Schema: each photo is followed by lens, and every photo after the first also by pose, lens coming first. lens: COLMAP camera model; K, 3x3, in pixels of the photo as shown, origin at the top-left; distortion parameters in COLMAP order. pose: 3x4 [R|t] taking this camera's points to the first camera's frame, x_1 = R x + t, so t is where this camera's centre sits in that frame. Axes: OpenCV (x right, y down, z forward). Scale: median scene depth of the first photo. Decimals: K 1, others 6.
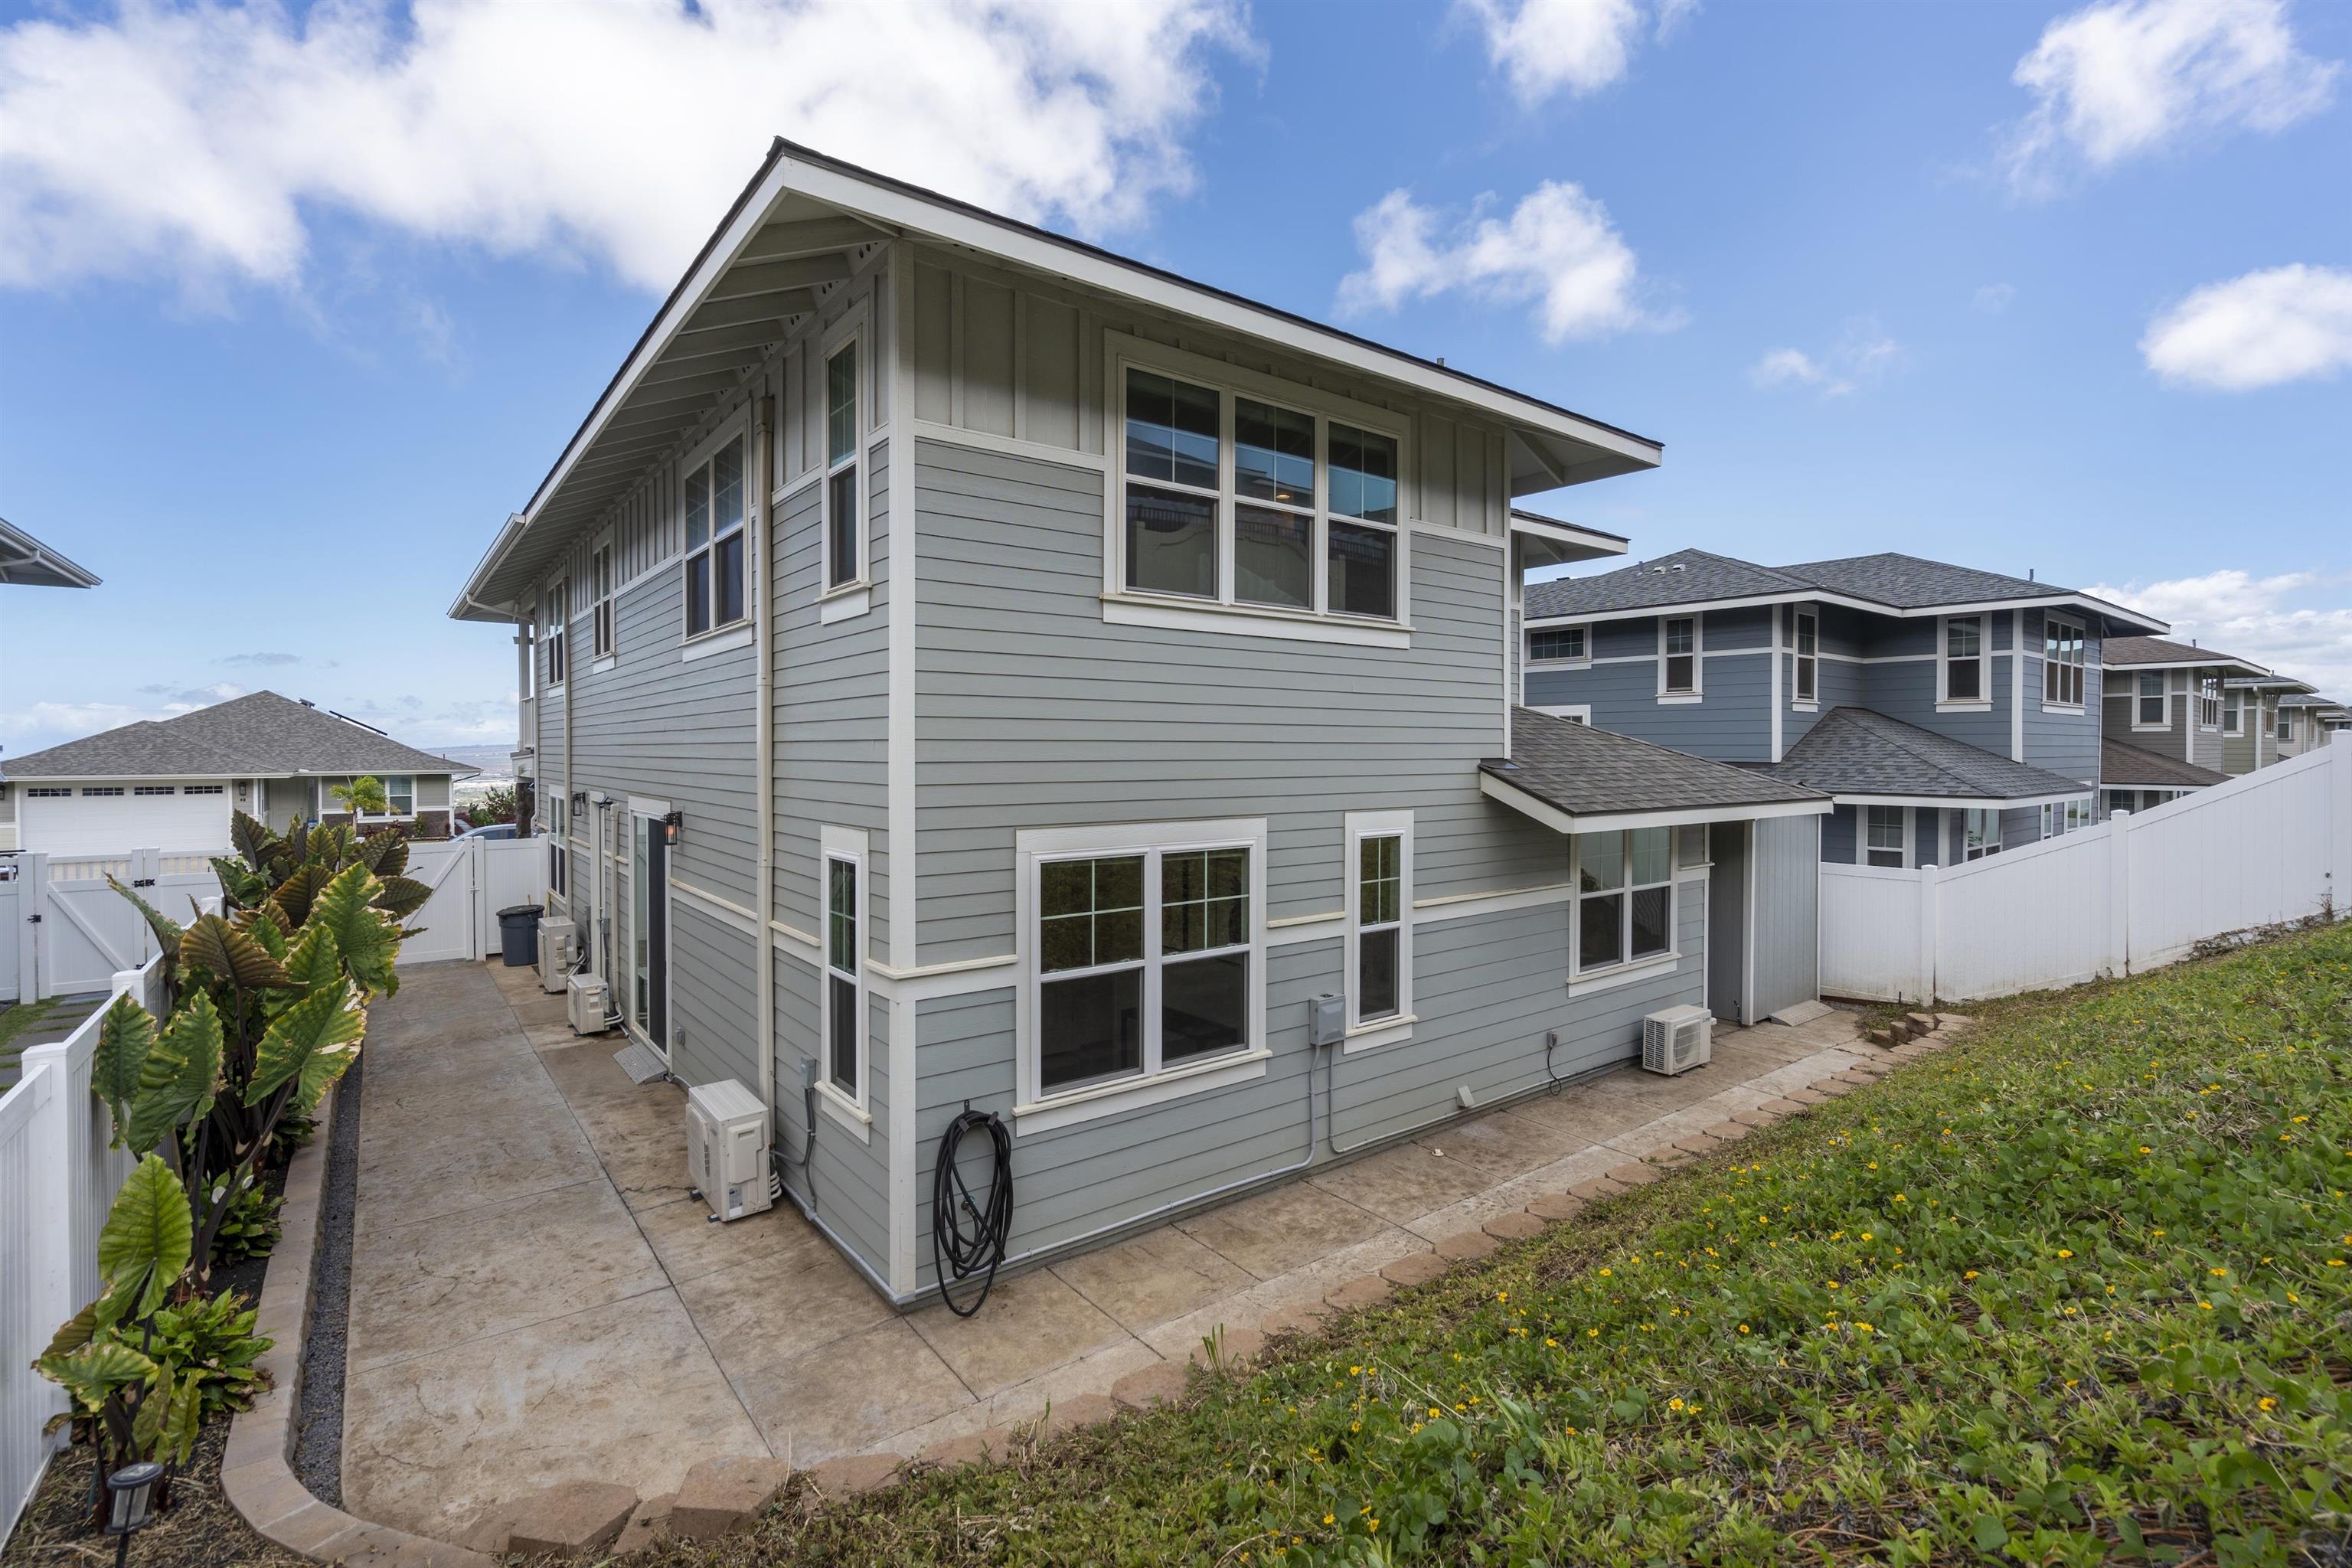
lens RADIAL K [[1066.0, 0, 1188.4], [0, 1066.0, 773.7], [0, 0, 1]] dist [-0.002039, 0.000347]
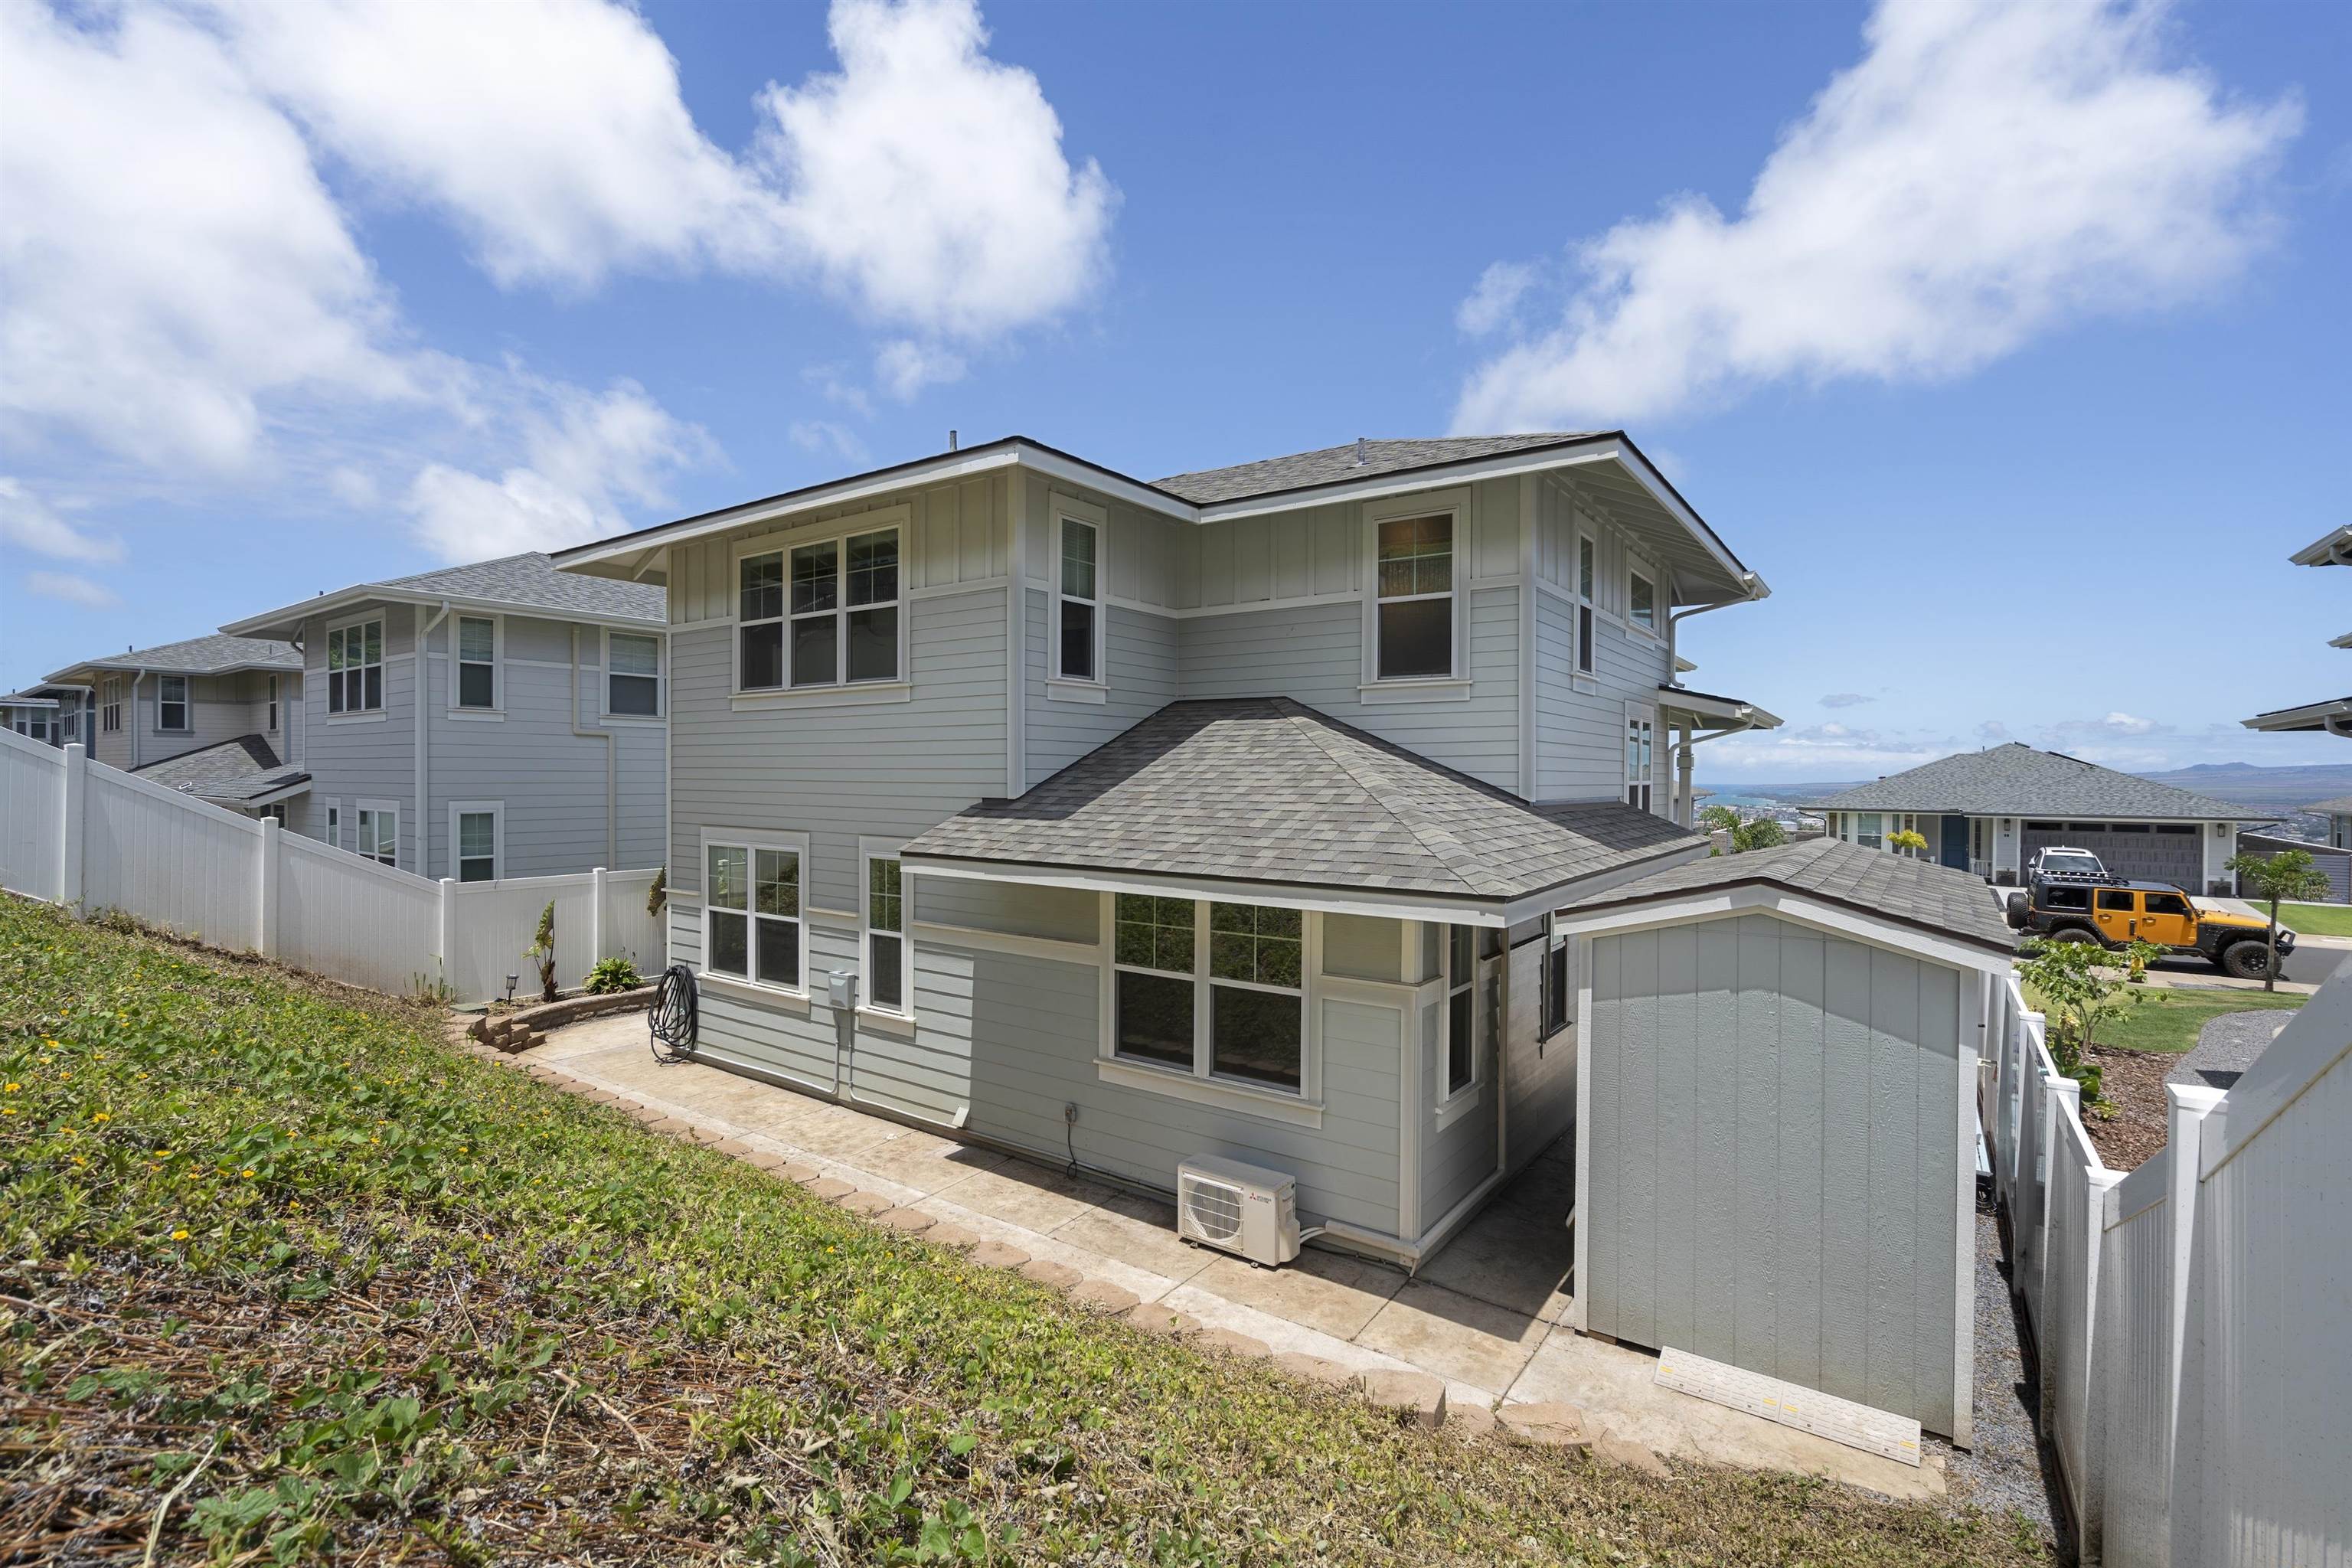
lens RADIAL K [[1066.0, 0, 1182.8], [0, 1066.0, 775.6], [0, 0, 1]] dist [-0.002039, 0.000347]
pose [[0.281828, 0.011403, -0.959397, 1.582960], [-0.022323, 0.999737, 0.005325, -0.055554], [0.959205, 0.019916, 0.282009, 1.072478]]
